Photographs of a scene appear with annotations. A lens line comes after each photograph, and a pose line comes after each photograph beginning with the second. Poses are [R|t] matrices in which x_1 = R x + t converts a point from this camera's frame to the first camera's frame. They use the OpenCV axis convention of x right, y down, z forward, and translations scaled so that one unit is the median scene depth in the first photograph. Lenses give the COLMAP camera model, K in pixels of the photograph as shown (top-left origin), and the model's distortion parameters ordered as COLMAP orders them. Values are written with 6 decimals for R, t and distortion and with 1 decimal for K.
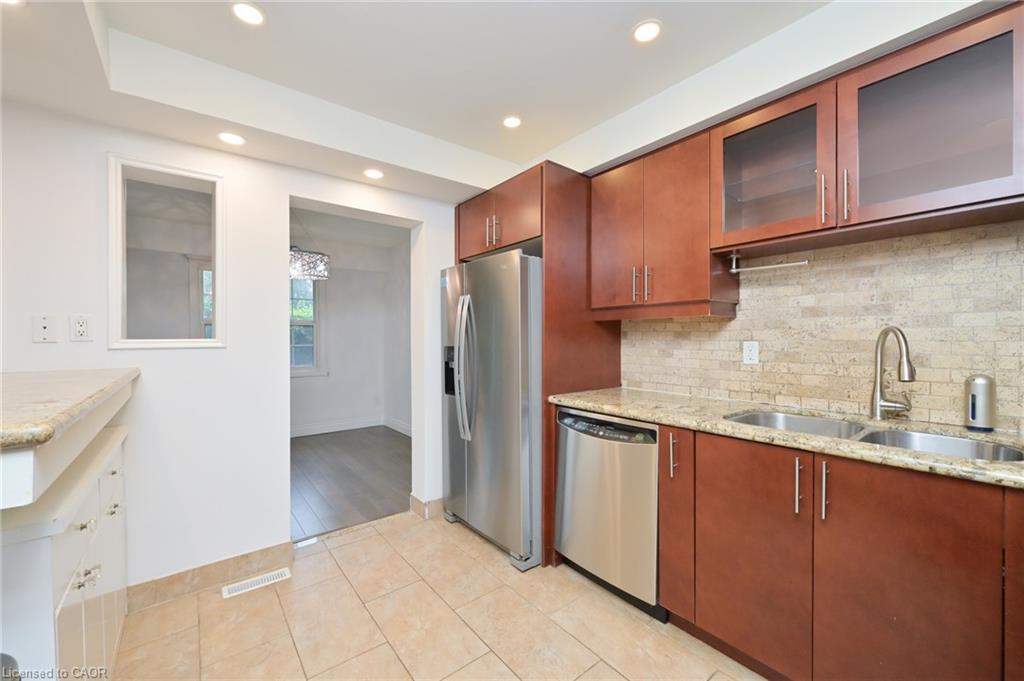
lens RADIAL K [[403.9, 0, 512.0], [0, 403.9, 340.5], [0, 0, 1]] dist [-0.002476, -0.000253]
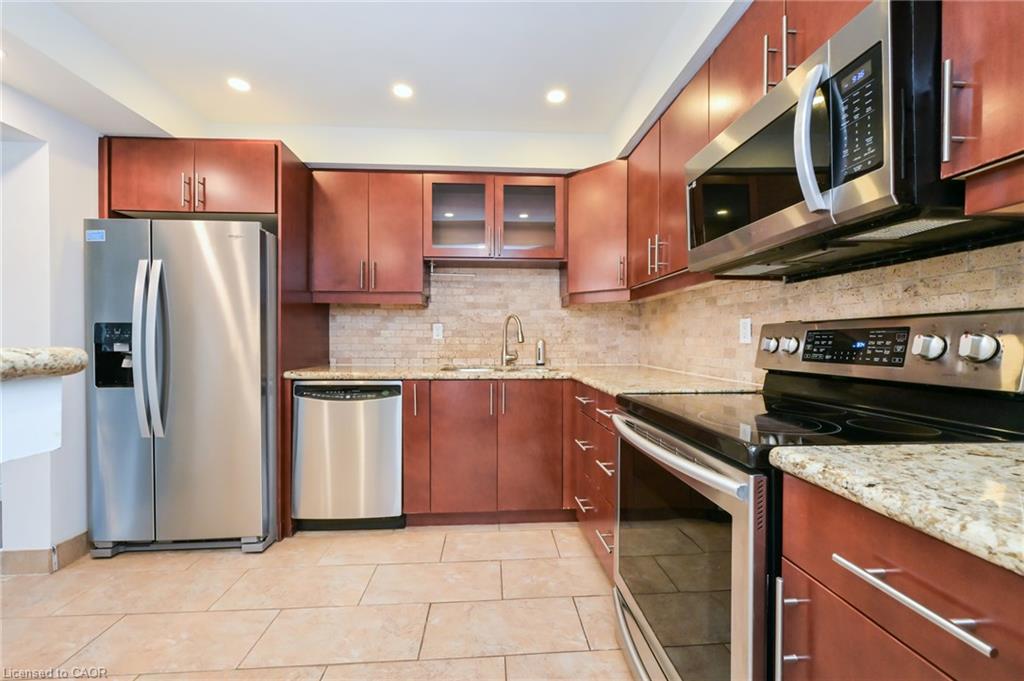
lens RADIAL K [[401.8, 0, 514.4], [0, 401.8, 337.0], [0, 0, 1]] dist [-0.000268, 0.000024]
pose [[0.573341, 0.006363, 0.819292, -0.458398], [0.001155, 0.999963, -0.008575, 0.065323], [-0.819316, 0.005862, 0.573312, -0.068759]]
